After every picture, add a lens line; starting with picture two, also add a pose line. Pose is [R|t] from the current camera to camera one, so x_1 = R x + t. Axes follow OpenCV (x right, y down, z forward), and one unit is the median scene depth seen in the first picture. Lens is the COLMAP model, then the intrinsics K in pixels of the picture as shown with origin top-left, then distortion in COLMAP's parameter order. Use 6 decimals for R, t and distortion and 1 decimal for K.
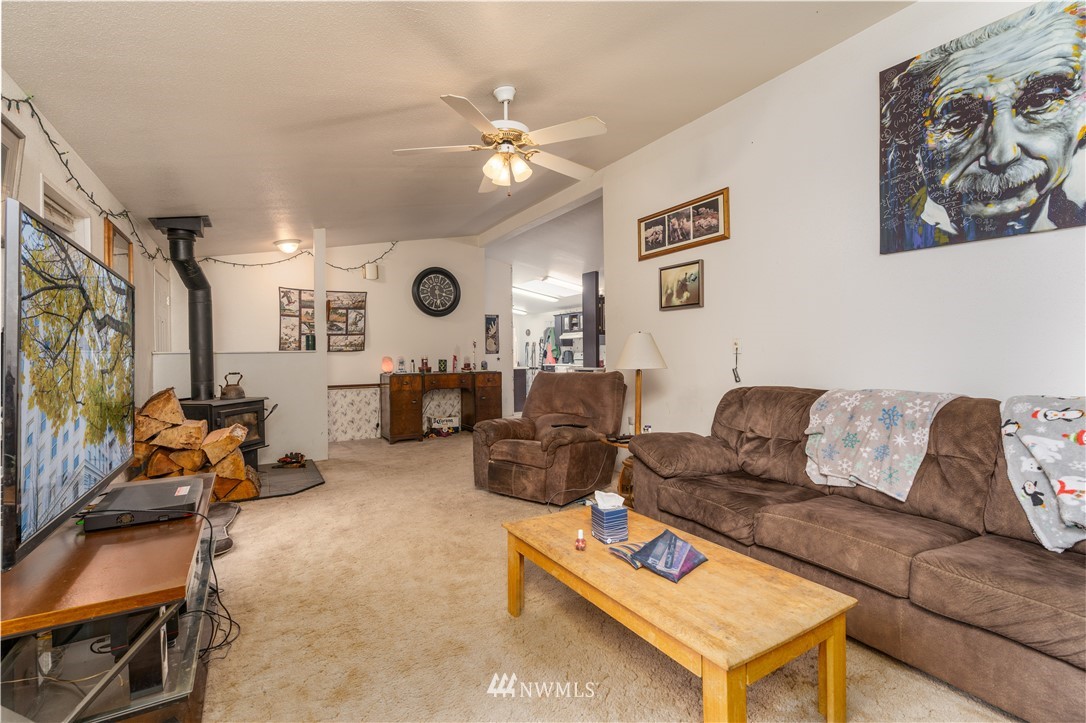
lens RADIAL K [[501.0, 0, 543.0], [0, 501.0, 354.5], [0, 0, 1]] dist [-0.010330, 0.002309]
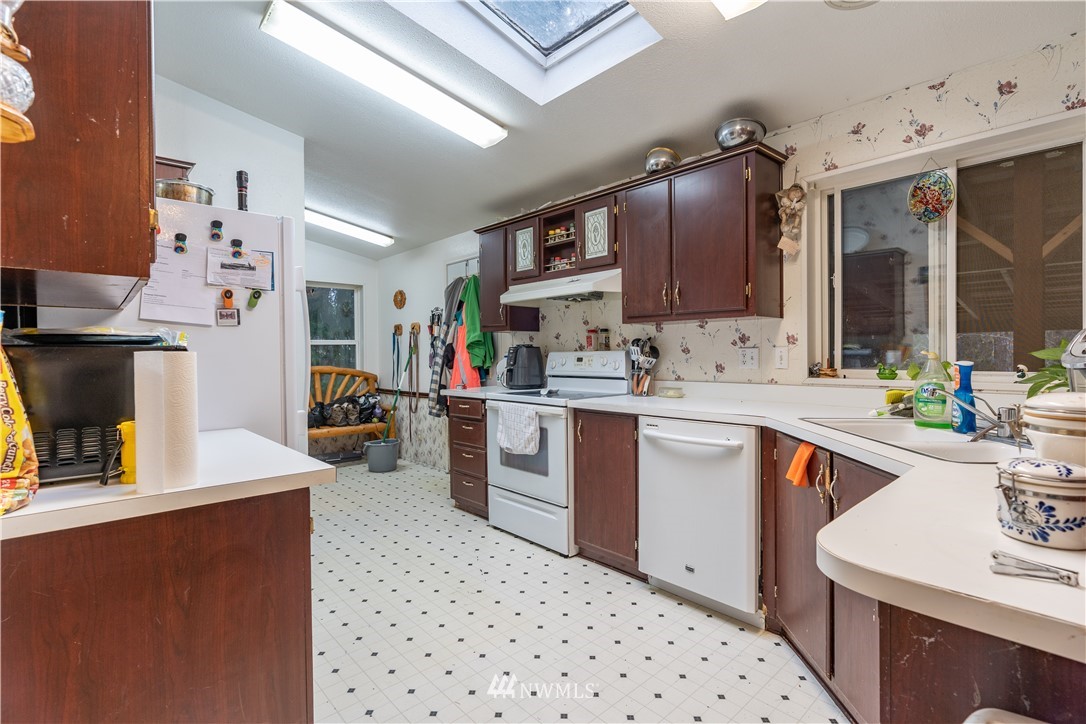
lens RADIAL K [[501.0, 0, 541.0], [0, 501.0, 361.0], [0, 0, 1]] dist [-0.010330, 0.002309]
pose [[0.979281, 0.010608, 0.202227, -0.002278], [-0.009728, 0.999938, -0.005344, 0.003468], [-0.202271, 0.003266, 0.979324, 0.677161]]
